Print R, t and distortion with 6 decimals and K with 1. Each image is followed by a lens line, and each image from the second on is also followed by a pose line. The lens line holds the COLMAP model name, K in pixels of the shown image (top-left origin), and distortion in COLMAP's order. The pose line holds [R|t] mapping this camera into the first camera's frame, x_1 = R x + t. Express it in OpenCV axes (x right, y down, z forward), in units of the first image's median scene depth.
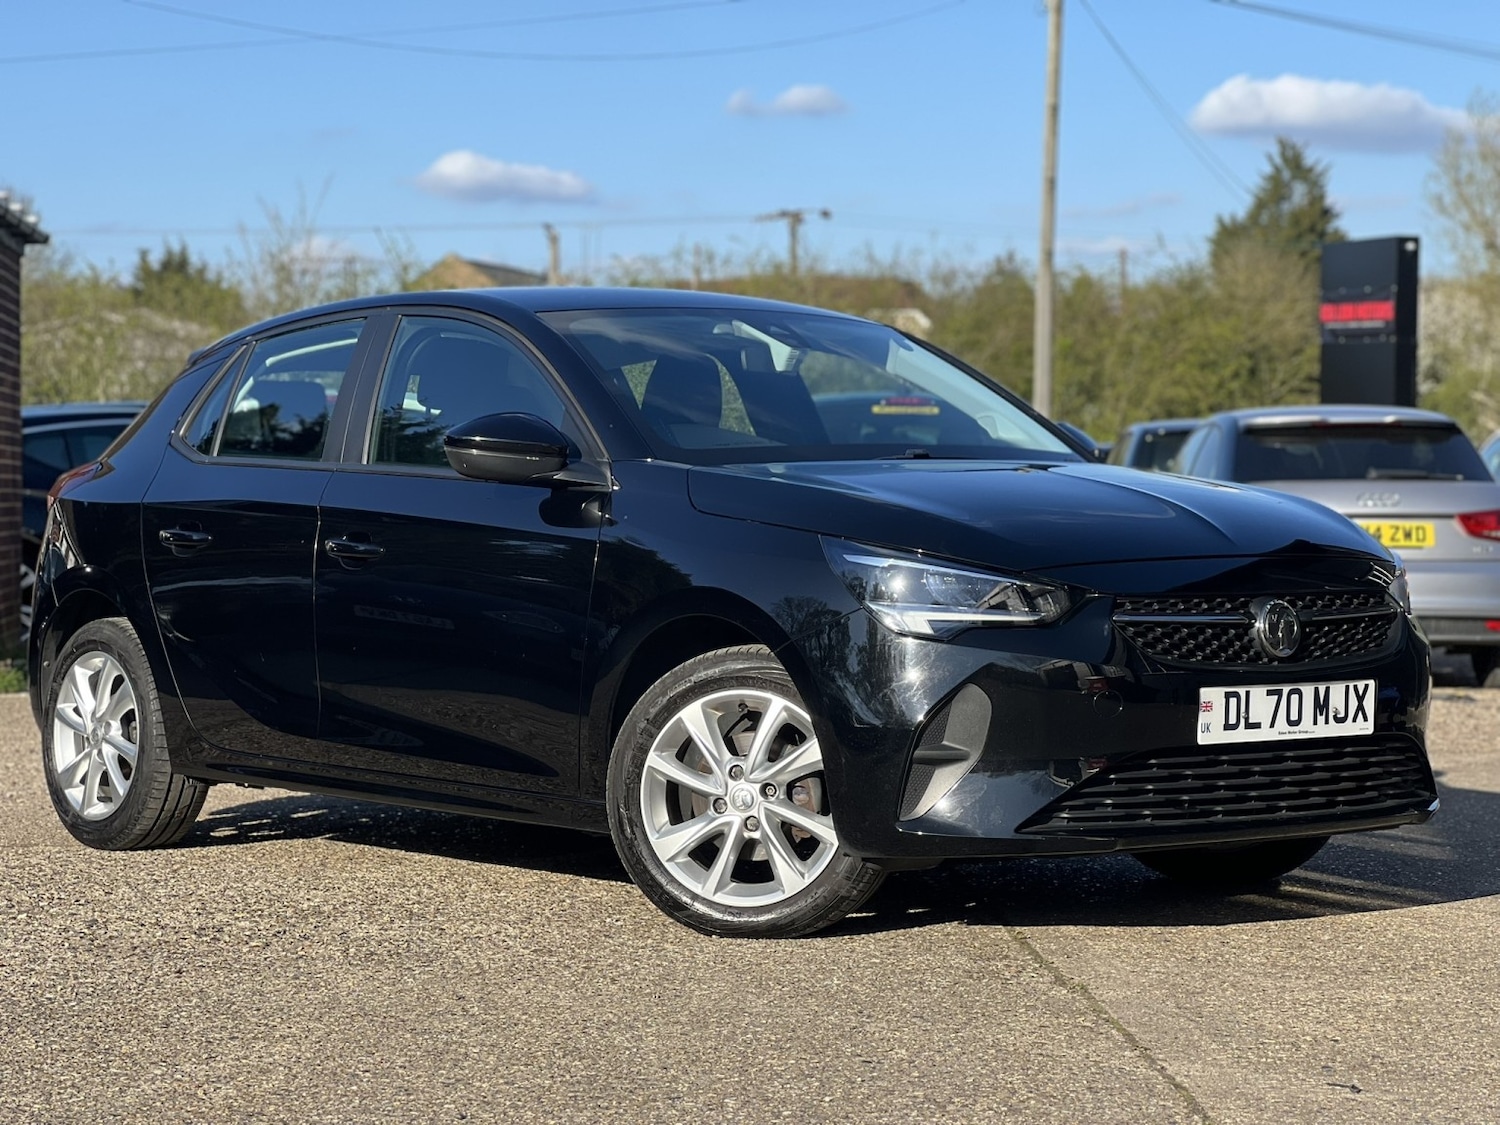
lens RADIAL K [[3400.8, 0, 755.7], [0, 3400.8, 562.1], [0, 0, 1]] dist [0.180382, 0.000000]
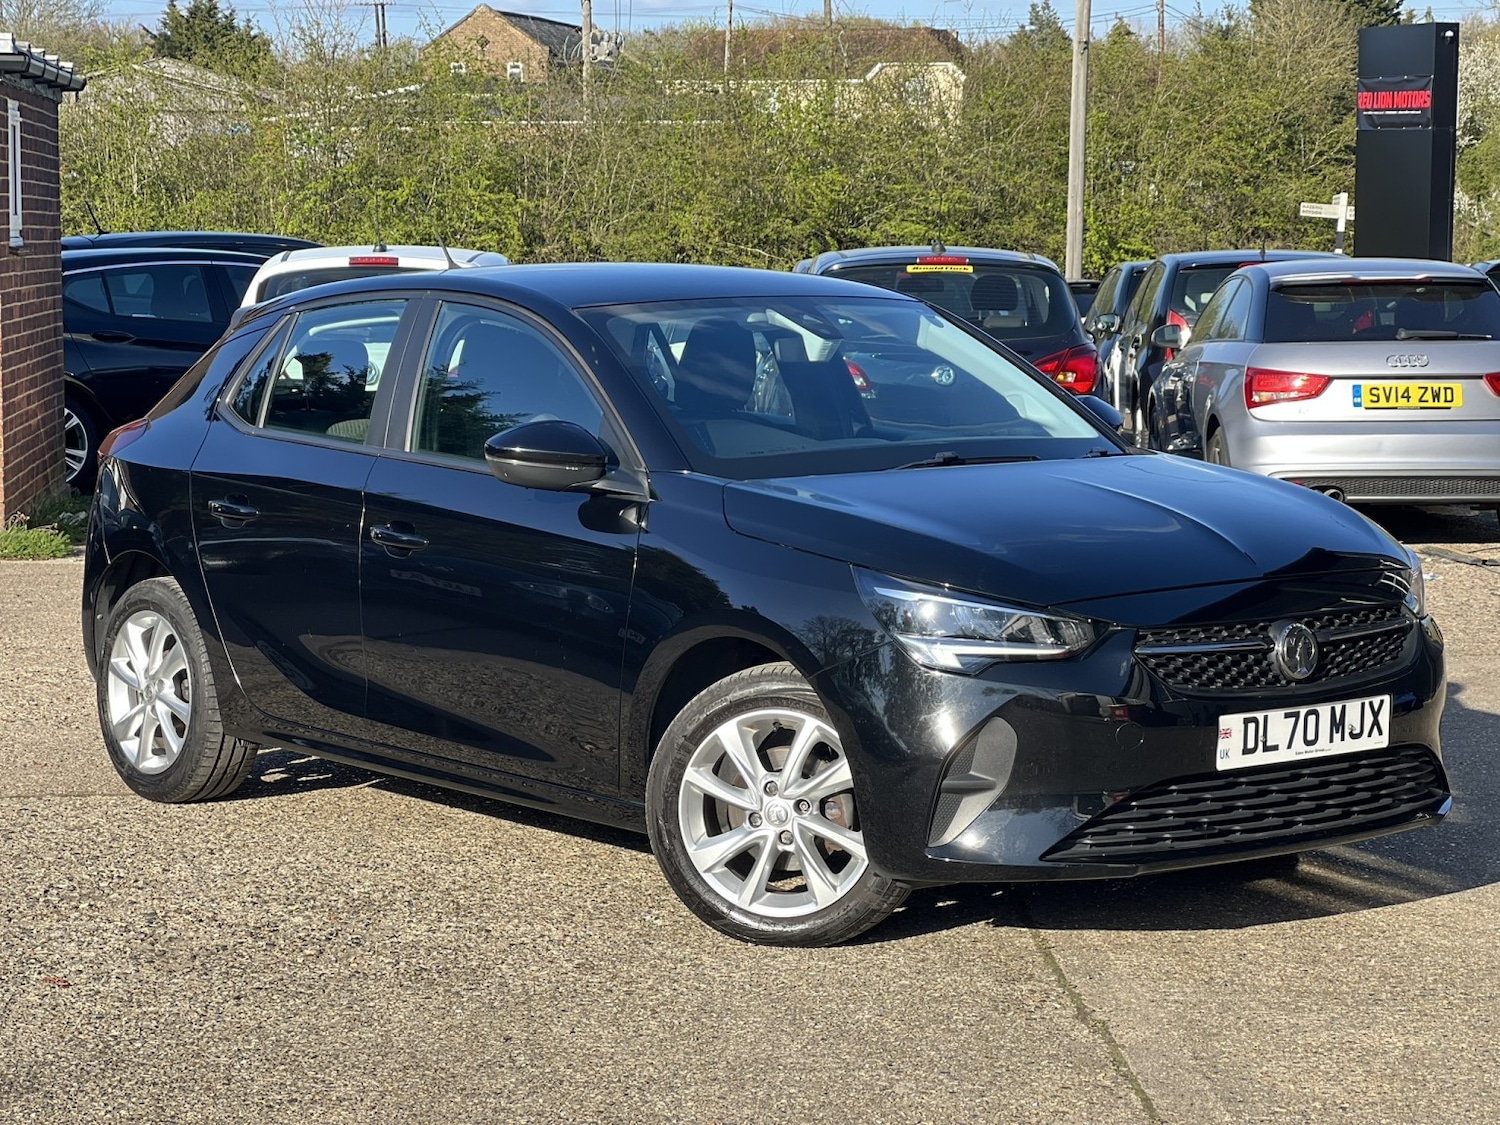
lens RADIAL K [[3400.8, 0, 763.2], [0, 3400.8, 551.0], [0, 0, 1]] dist [0.180382, 0.000000]
pose [[0.999966, -0.001853, -0.008051, 0.000421], [0.002450, 0.997202, 0.074710, -0.087171], [0.007890, -0.074727, 0.997173, -0.027263]]
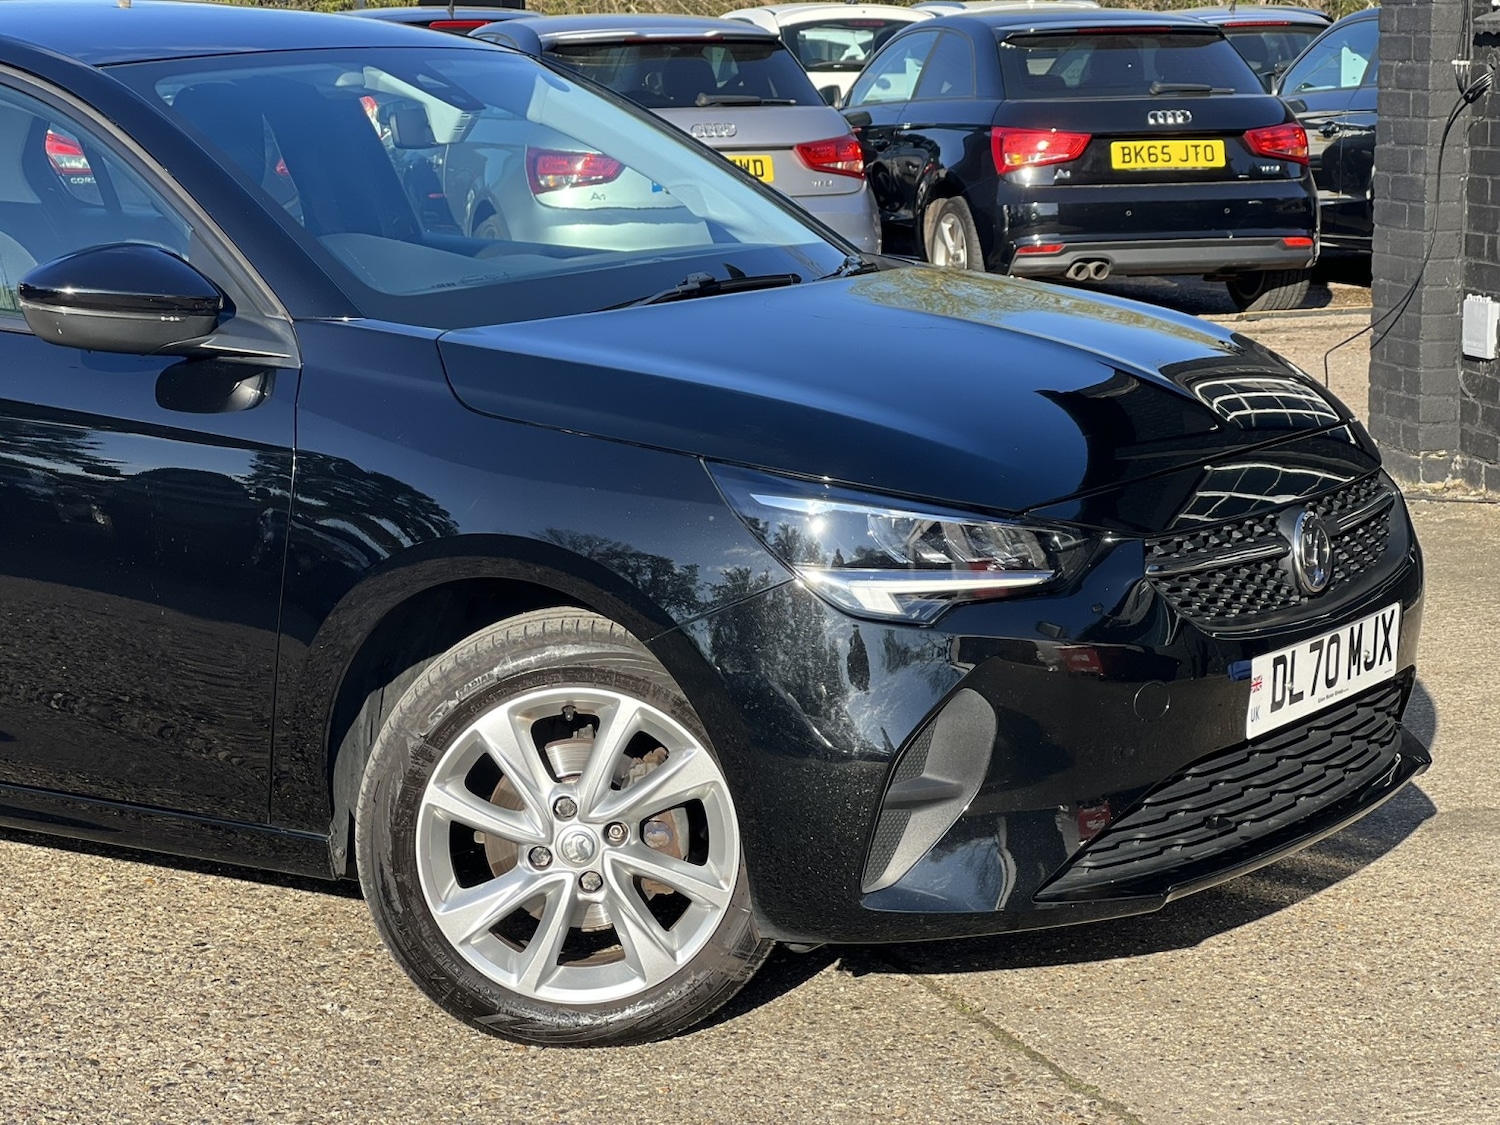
lens RADIAL K [[3400.8, 0, 744.4], [0, 3400.8, 549.9], [0, 0, 1]] dist [0.180382, 0.000000]
pose [[0.955165, -0.058817, 0.290173, -0.162639], [0.017808, 0.989708, 0.141992, -0.082663], [-0.295538, -0.130459, 0.946381, 0.359939]]
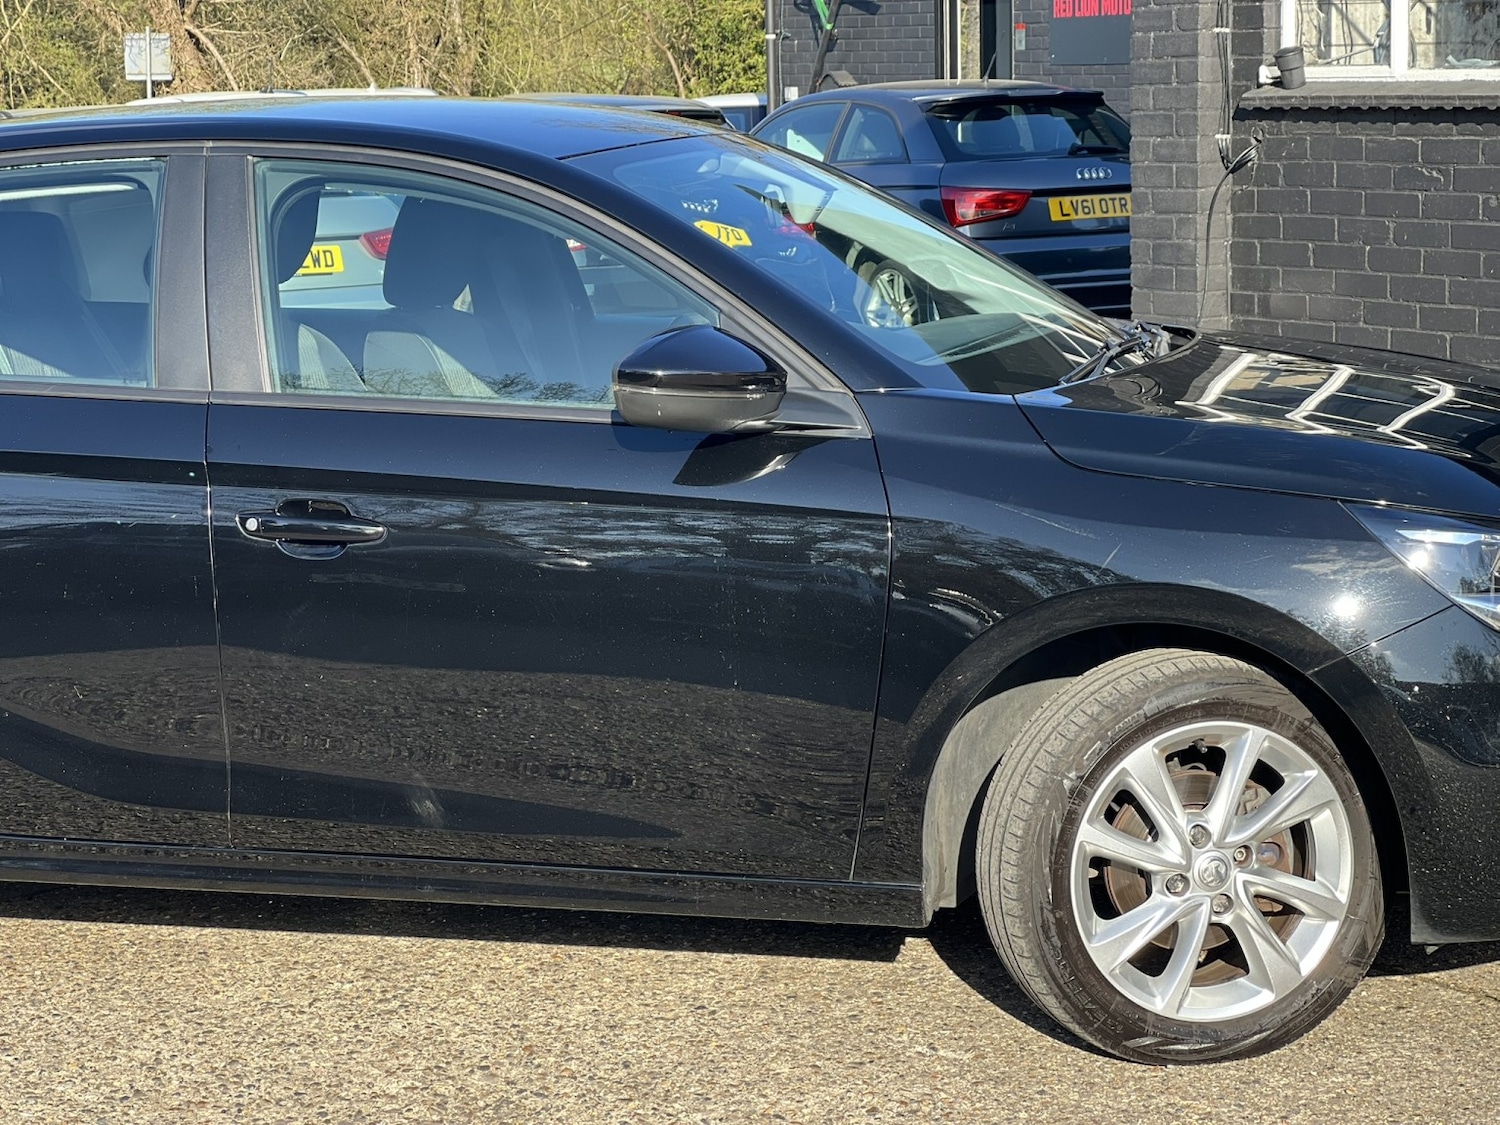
lens RADIAL K [[3400.8, 0, 737.5], [0, 3400.8, 529.8], [0, 0, 1]] dist [0.180382, 0.000000]
pose [[0.834572, -0.097269, 0.542243, -0.464896], [0.038448, 0.992173, 0.118803, -0.089873], [-0.549555, -0.078302, 0.831780, 0.461813]]
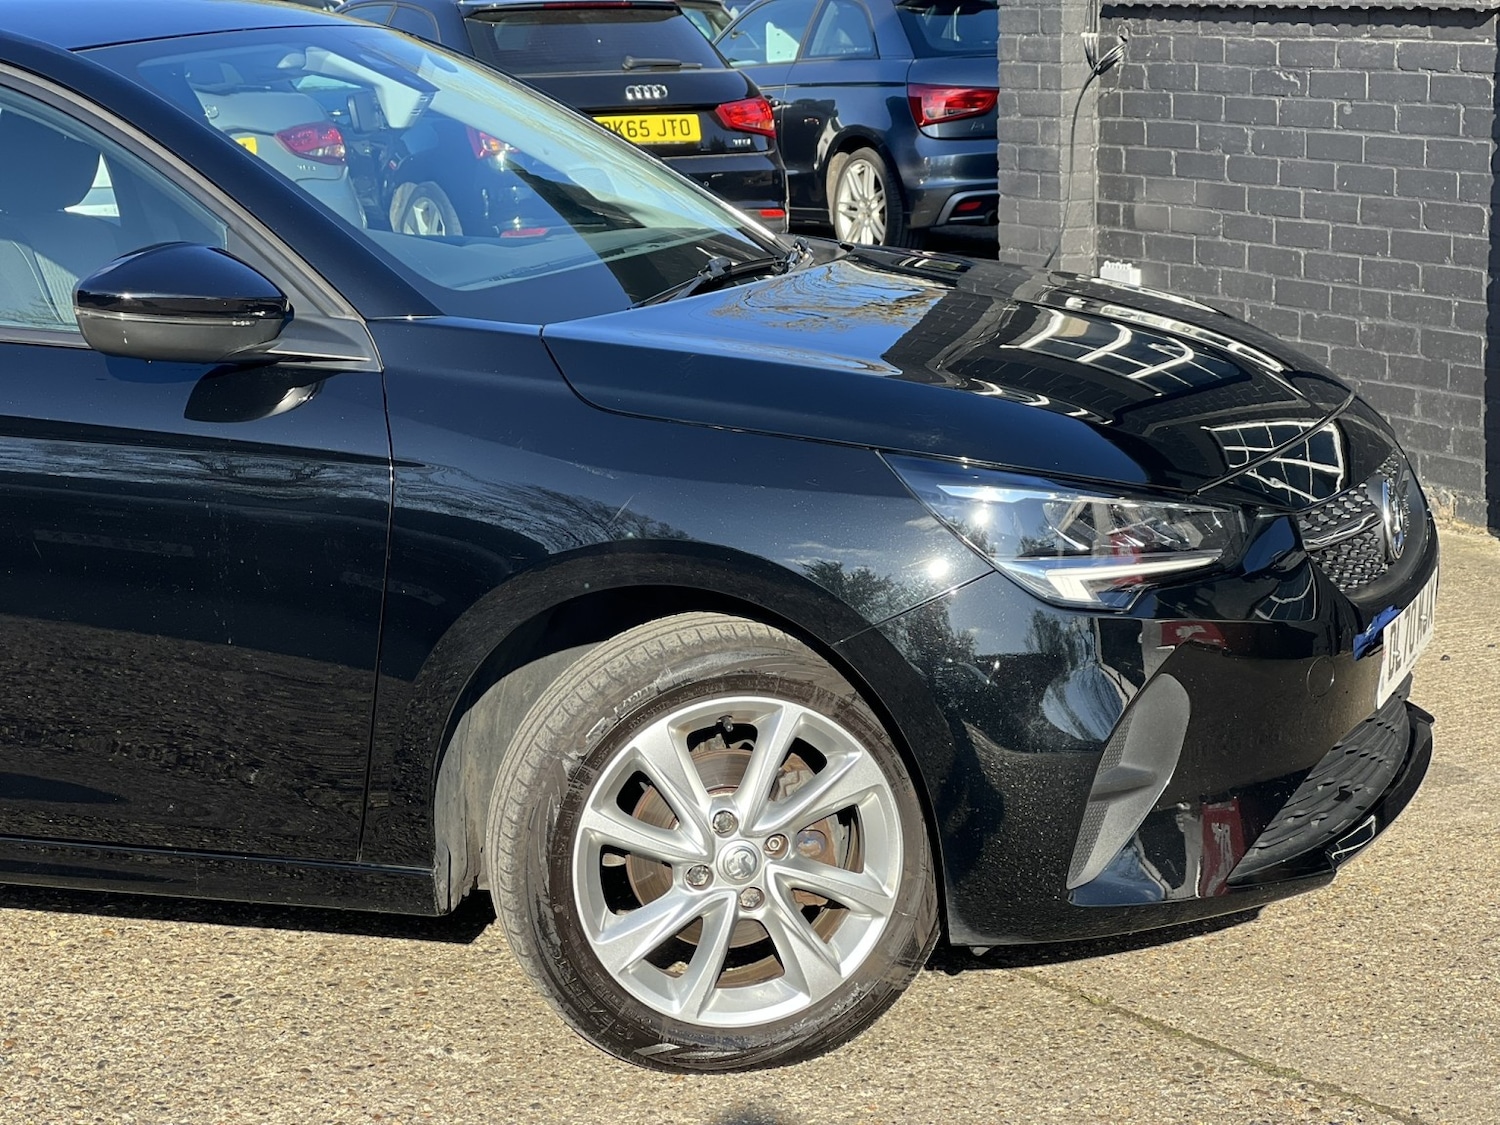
lens RADIAL K [[3400.8, 0, 765.5], [0, 3400.8, 552.2], [0, 0, 1]] dist [0.180382, 0.000000]
pose [[0.853538, -0.104909, 0.510359, -0.318173], [0.028539, 0.987463, 0.155252, -0.086876], [-0.520248, -0.117948, 0.845831, 0.459424]]
